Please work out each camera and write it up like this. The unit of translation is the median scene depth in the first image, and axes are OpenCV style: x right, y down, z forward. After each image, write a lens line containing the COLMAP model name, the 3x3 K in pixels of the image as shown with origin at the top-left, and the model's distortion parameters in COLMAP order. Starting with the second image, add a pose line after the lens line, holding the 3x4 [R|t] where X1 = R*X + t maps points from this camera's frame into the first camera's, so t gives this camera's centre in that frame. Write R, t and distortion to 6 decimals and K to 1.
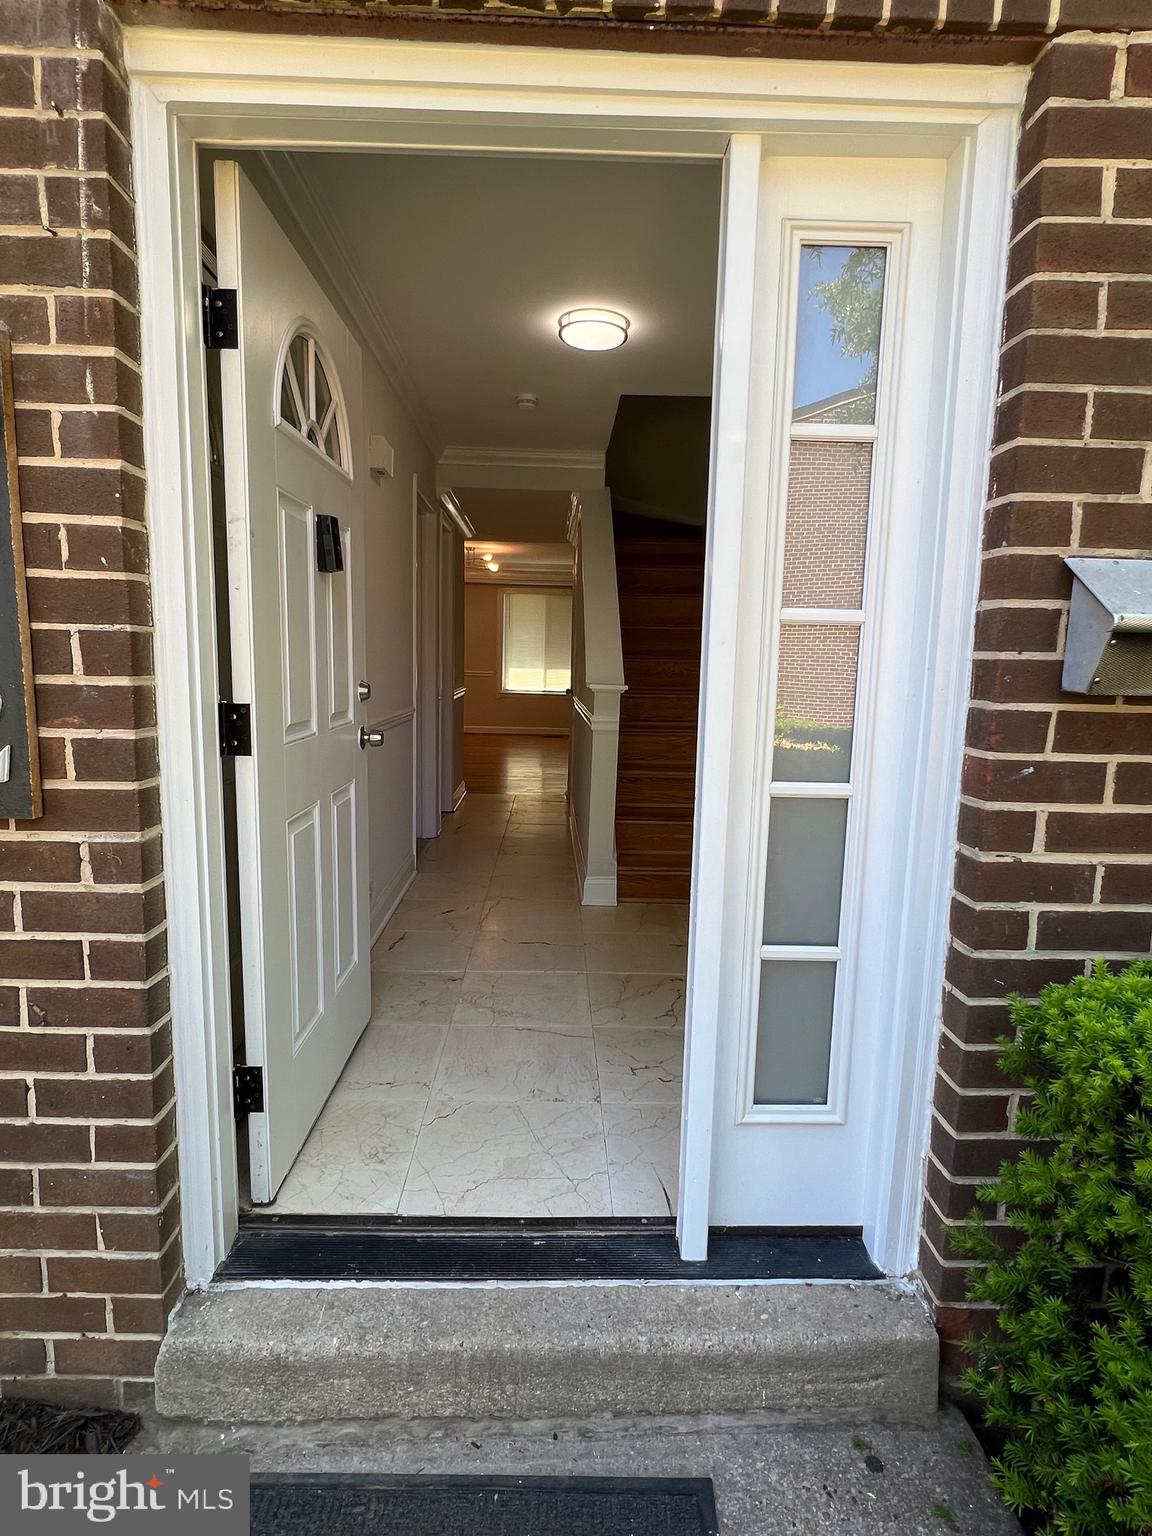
lens RADIAL K [[817.0, 0, 577.0], [0, 817.0, 770.5], [0, 0, 1]] dist [-0.013975, -0.000005]
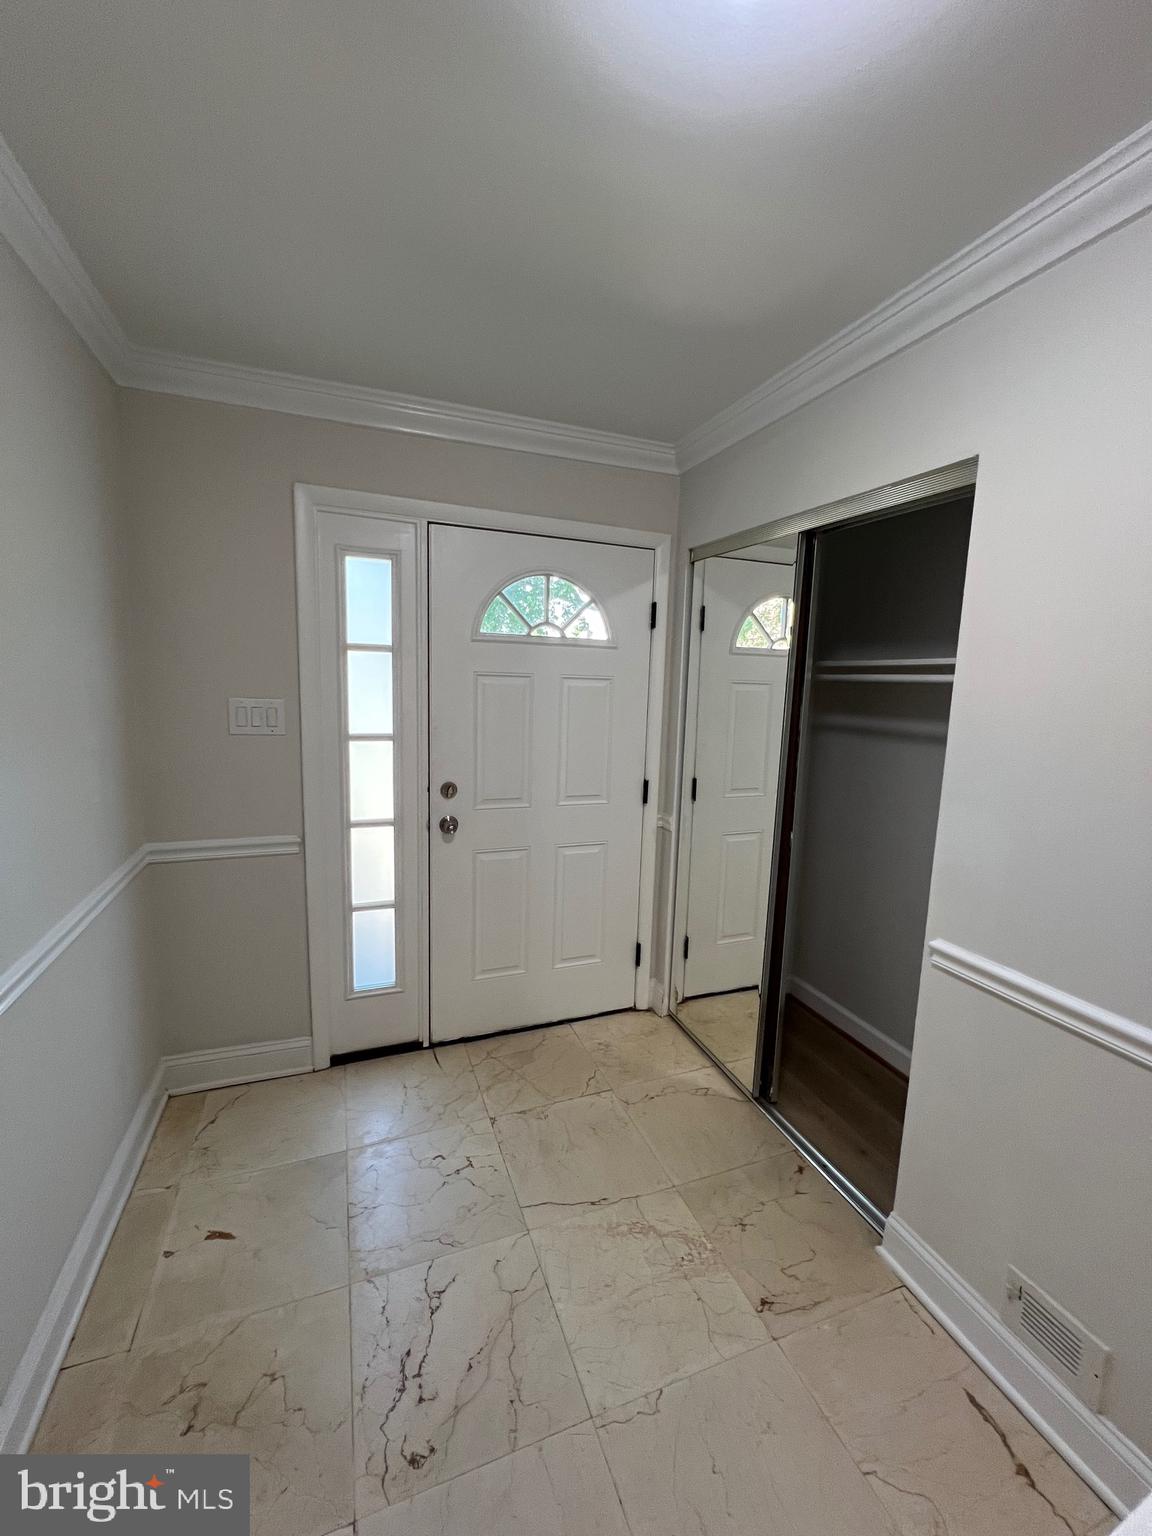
lens RADIAL K [[614.2, 0, 572.7], [0, 614.2, 765.2], [0, 0, 1]] dist [-0.001523, 0.000109]
pose [[-0.944161, -0.007657, -0.329396, 0.129578], [-0.097210, 0.961701, 0.256282, -0.218984], [0.314819, 0.273992, -0.908745, 1.002615]]
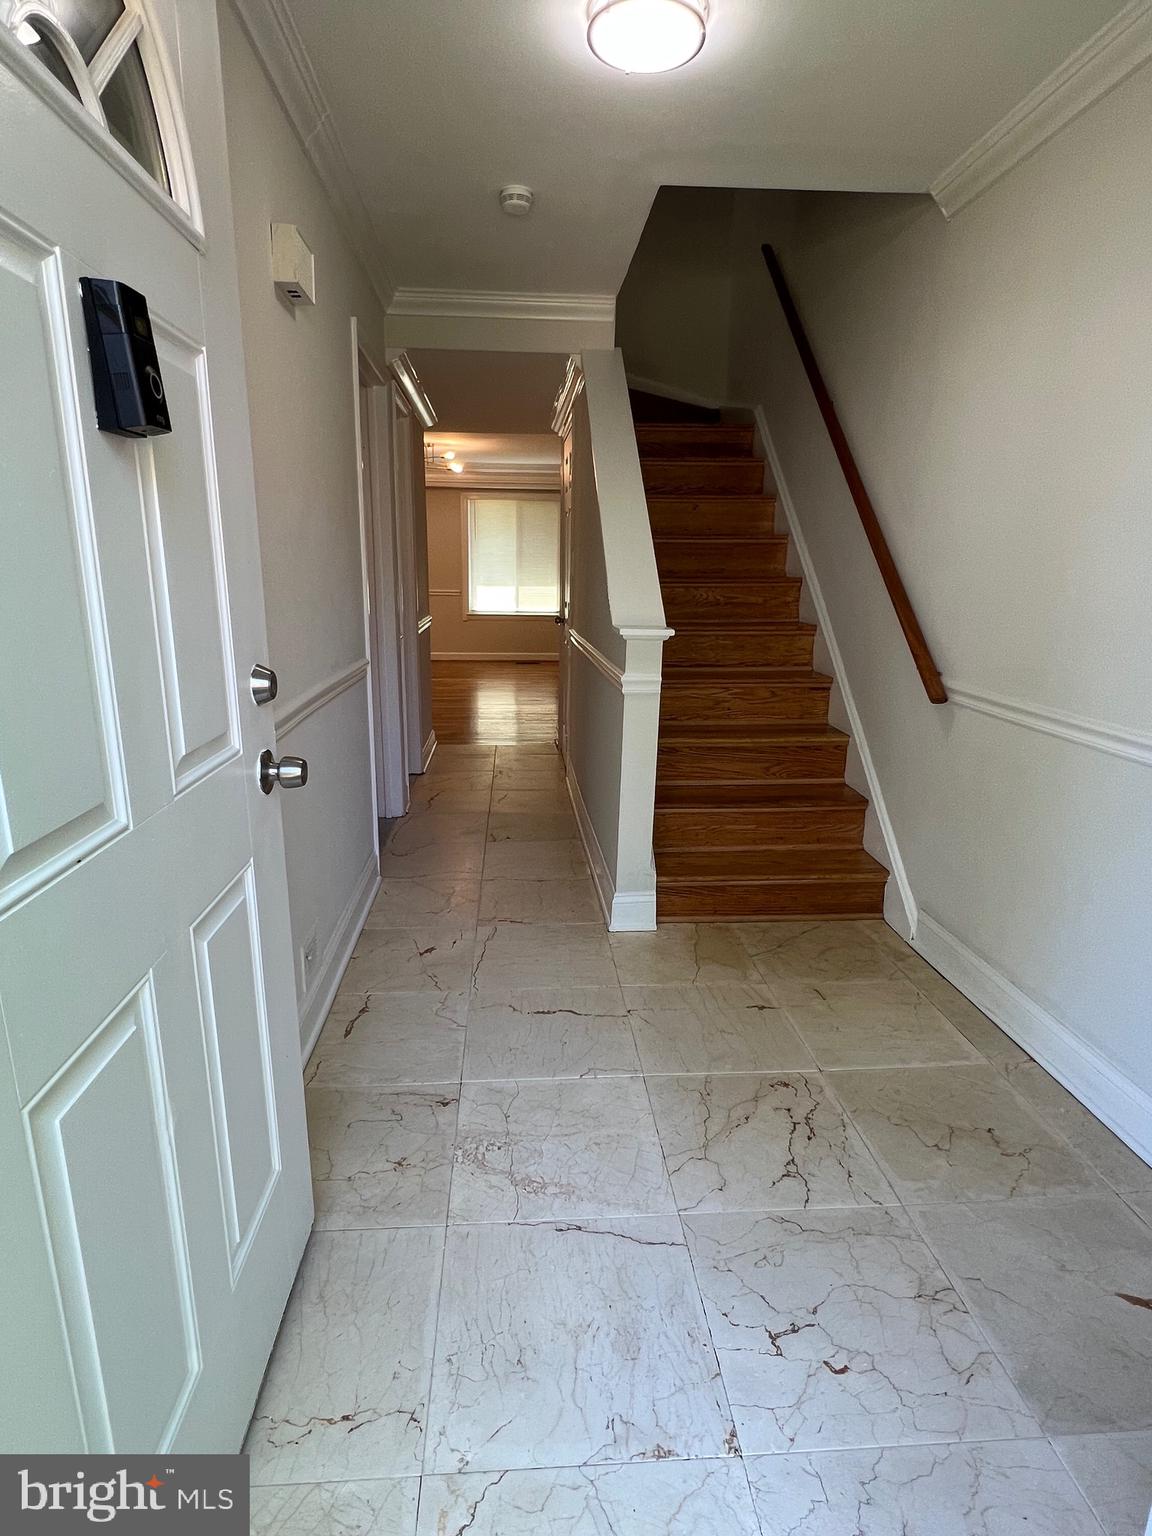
lens RADIAL K [[817.0, 0, 570.0], [0, 817.0, 770.2], [0, 0, 1]] dist [-0.013975, -0.000005]
pose [[0.999162, -0.022821, 0.033991, -0.052639], [0.019073, 0.994103, 0.106754, -0.059360], [-0.036227, -0.106016, 0.993704, 0.294375]]
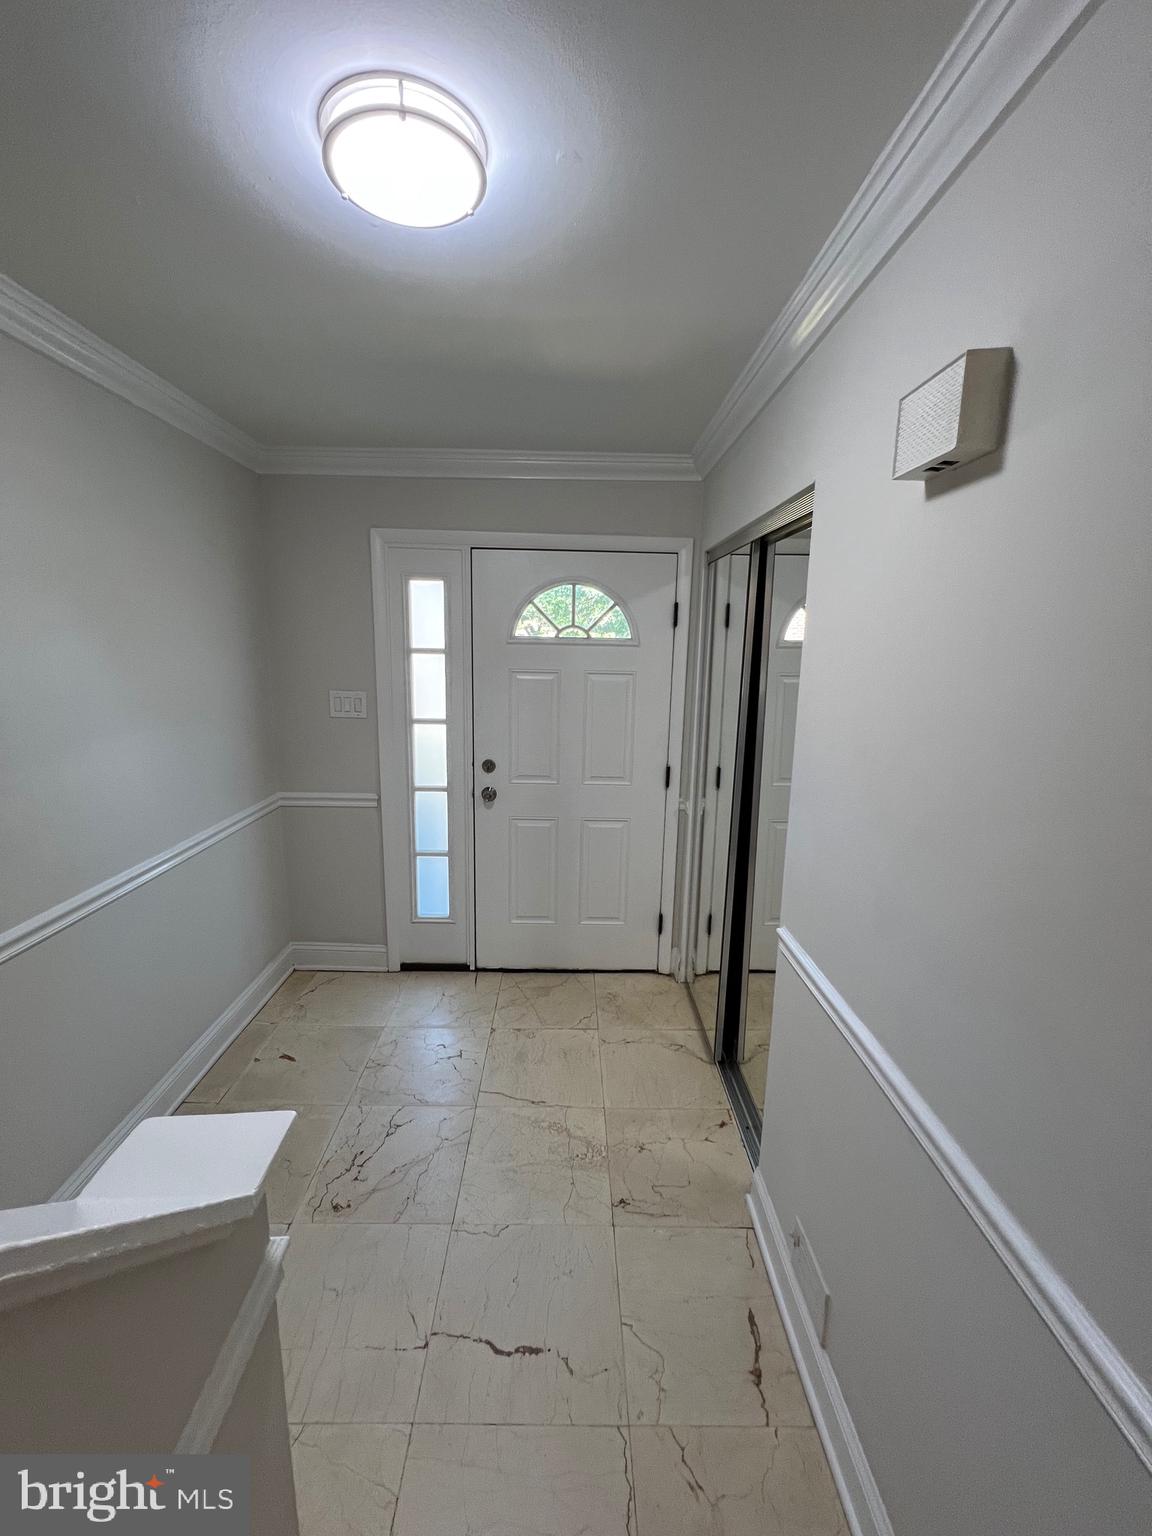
lens RADIAL K [[616.6, 0, 571.7], [0, 616.6, 765.0], [0, 0, 1]] dist [0.000159, -0.000045]
pose [[-0.998779, -0.047123, 0.014824, -0.069570], [-0.039889, 0.946340, 0.320703, -0.273447], [-0.029141, 0.319720, -0.947064, 1.125516]]
